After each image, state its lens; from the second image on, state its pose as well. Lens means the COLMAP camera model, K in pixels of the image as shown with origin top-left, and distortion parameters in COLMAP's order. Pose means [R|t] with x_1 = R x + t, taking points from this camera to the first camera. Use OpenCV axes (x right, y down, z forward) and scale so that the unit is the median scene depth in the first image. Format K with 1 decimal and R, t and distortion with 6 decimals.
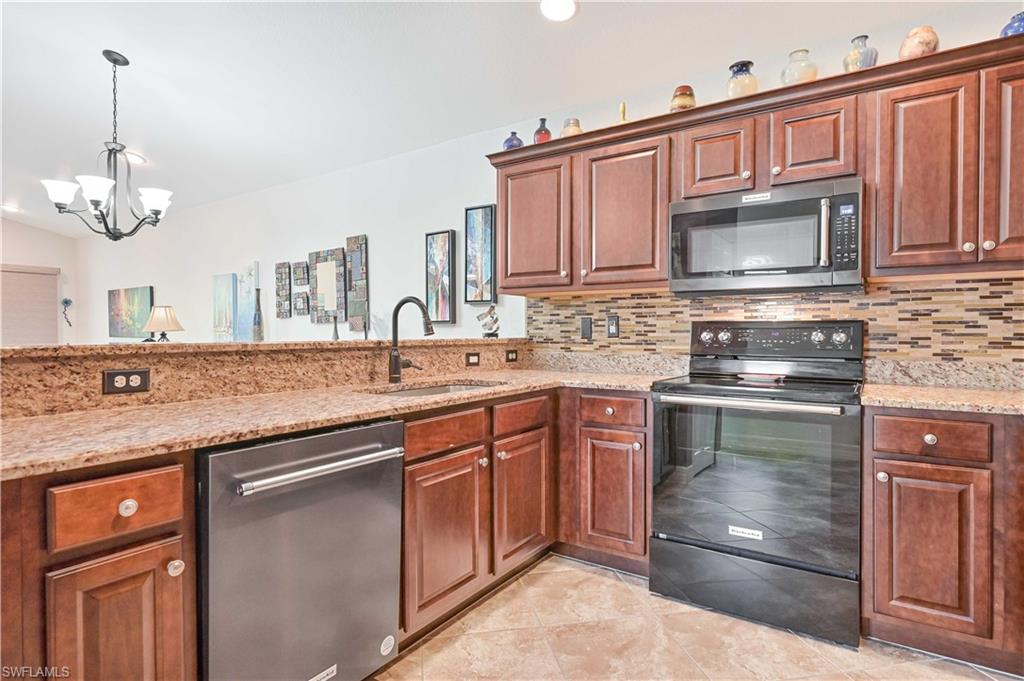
lens RADIAL K [[536.0, 0, 519.6], [0, 536.0, 341.4], [0, 0, 1]] dist [-0.000913, -0.002883]
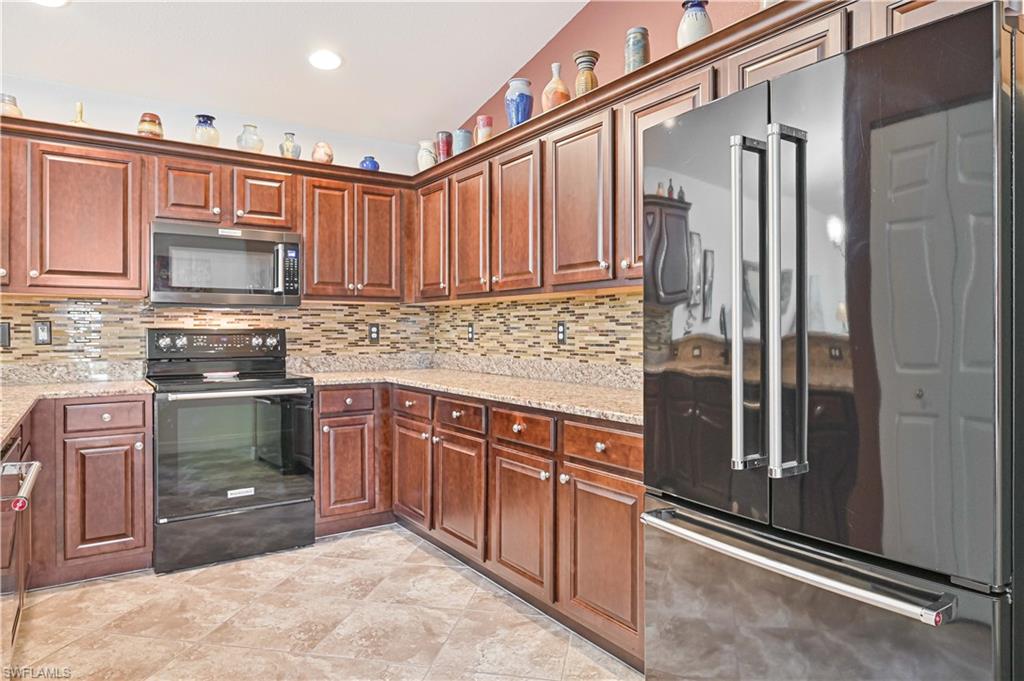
lens RADIAL K [[601.0, 0, 508.6], [0, 601.0, 336.4], [0, 0, 1]] dist [-0.008271, 0.000123]
pose [[0.378873, -0.007894, 0.925415, -0.607033], [0.017946, 0.999838, 0.001181, -0.011221], [-0.925275, 0.016160, 0.378953, -0.142992]]
